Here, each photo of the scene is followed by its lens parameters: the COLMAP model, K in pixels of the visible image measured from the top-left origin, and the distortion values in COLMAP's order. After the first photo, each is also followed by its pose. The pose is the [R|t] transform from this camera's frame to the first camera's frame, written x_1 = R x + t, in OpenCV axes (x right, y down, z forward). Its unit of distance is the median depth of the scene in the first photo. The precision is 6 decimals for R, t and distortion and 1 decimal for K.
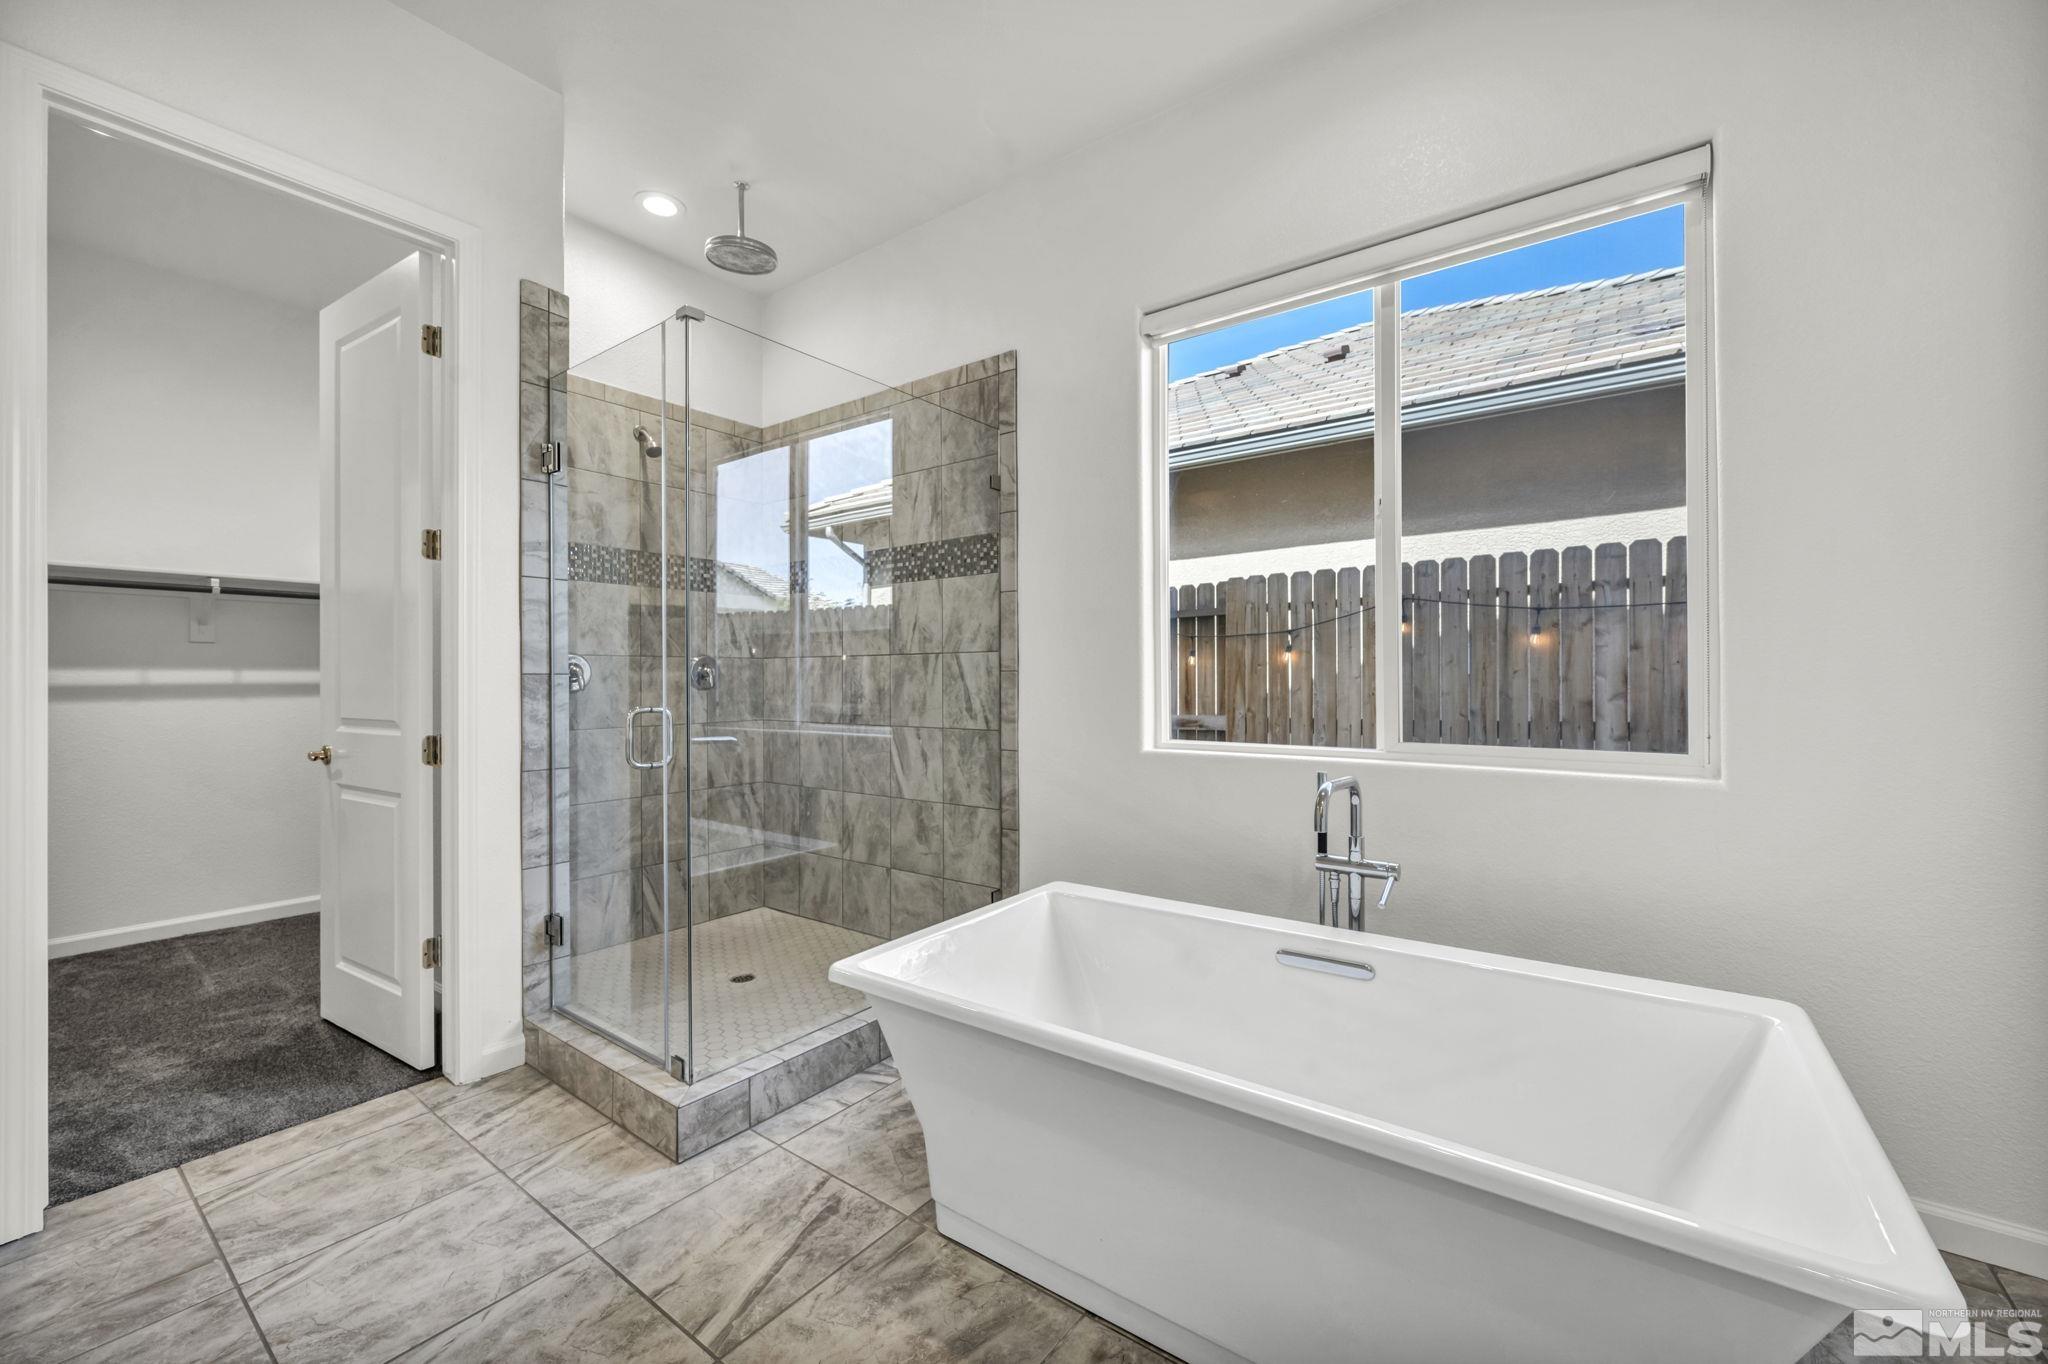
lens RADIAL K [[816.3, 0, 1022.5], [0, 816.3, 680.7], [0, 0, 1]] dist [-0.002370, -0.000087]
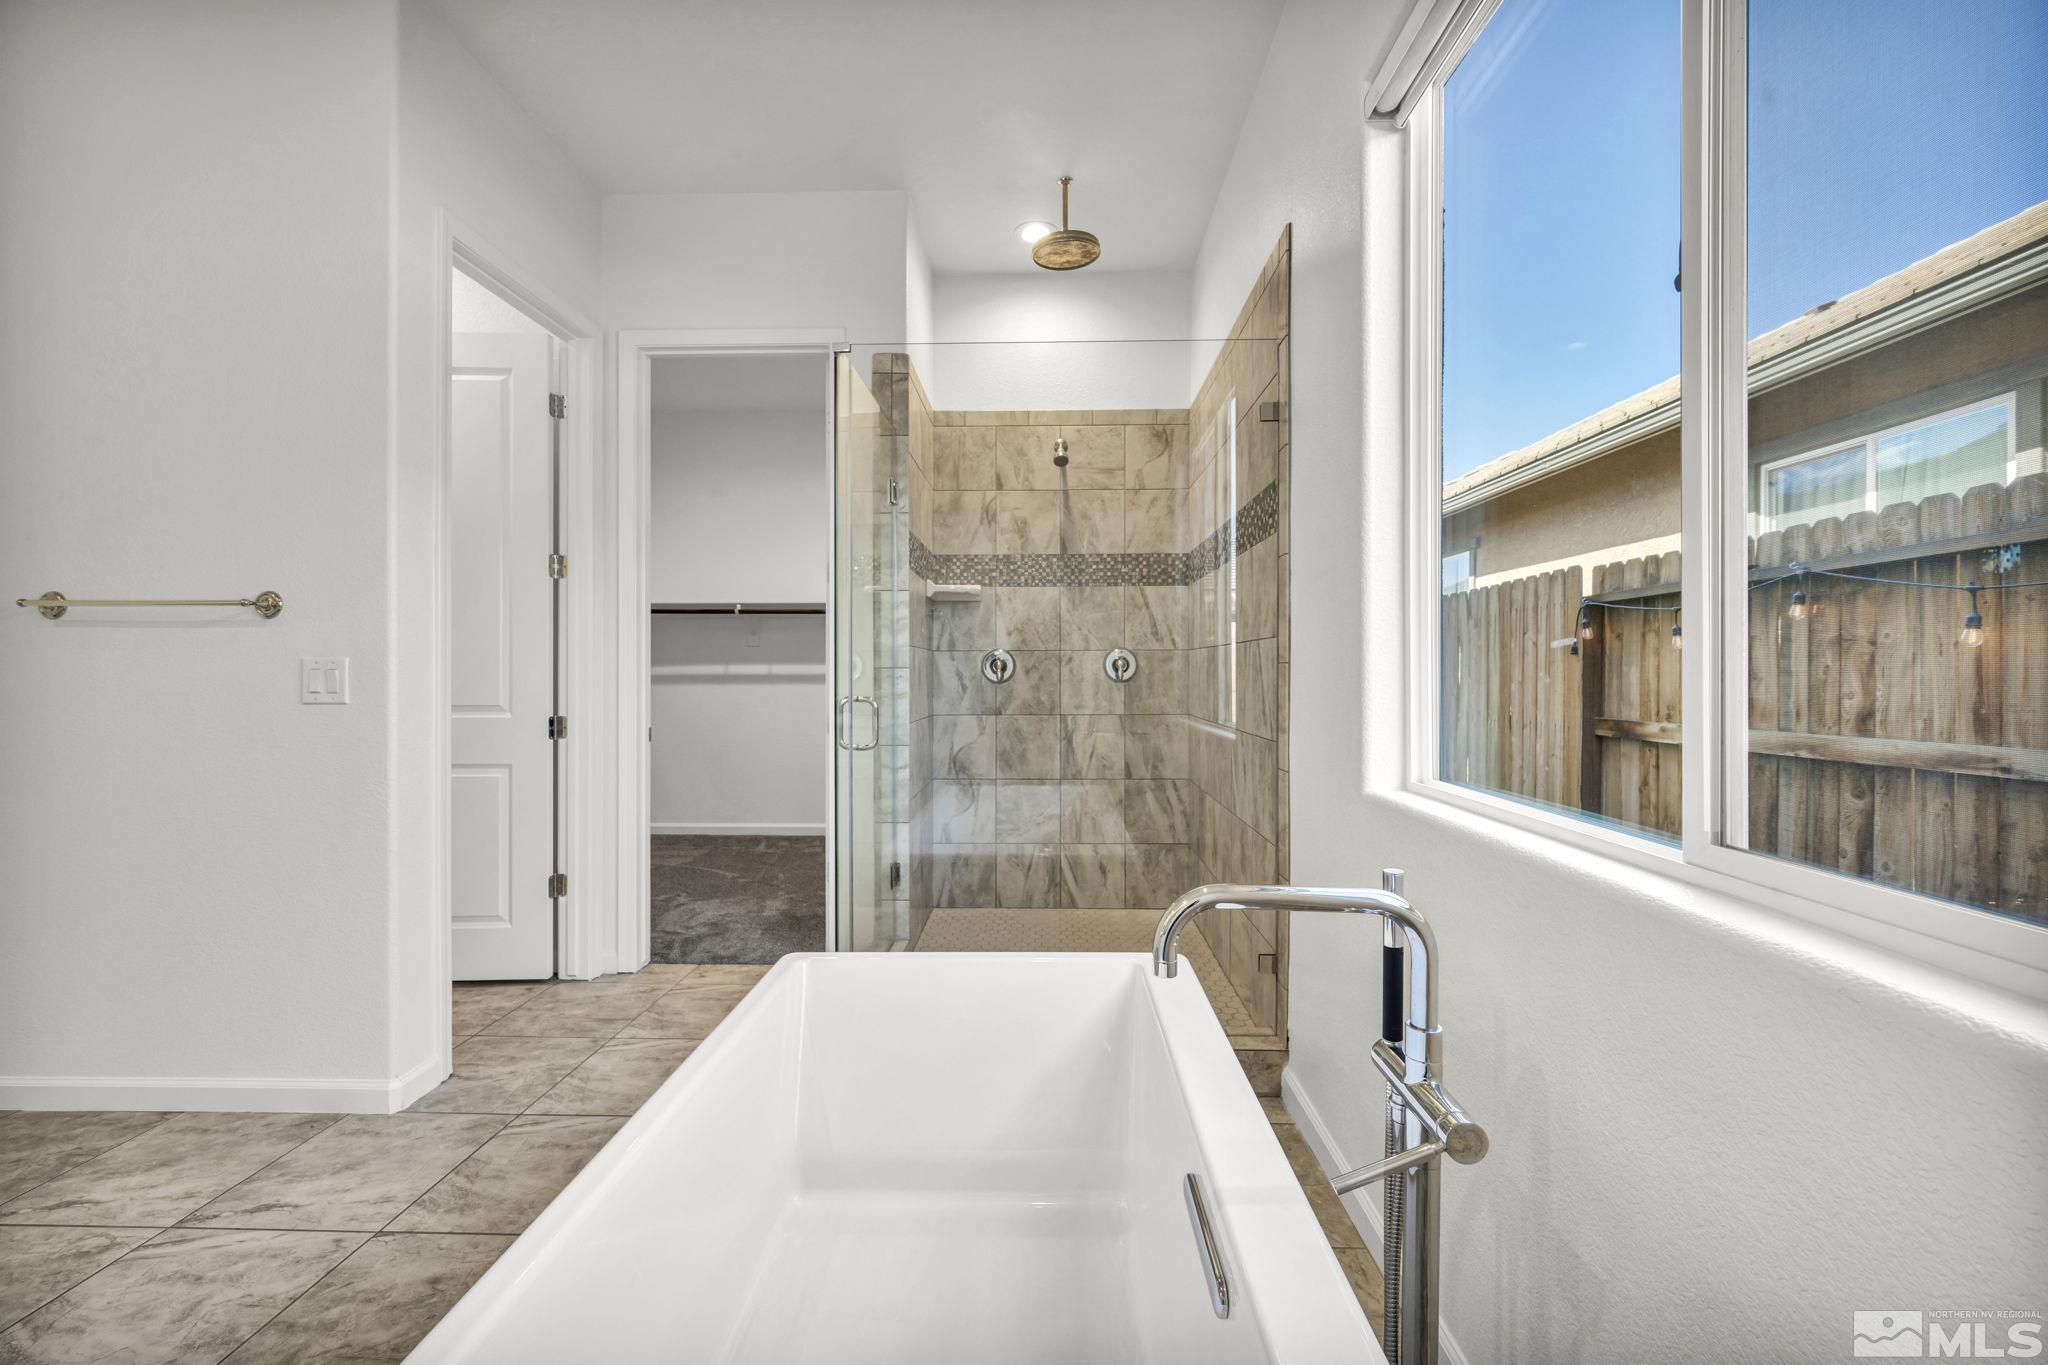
lens RADIAL K [[816.3, 0, 1031.2], [0, 816.3, 669.6], [0, 0, 1]] dist [-0.002370, -0.000087]
pose [[0.592852, 0.008056, -0.805271, 0.524541], [-0.011828, 0.999929, 0.001296, -0.006589], [0.805224, 0.008756, 0.592906, 0.429505]]
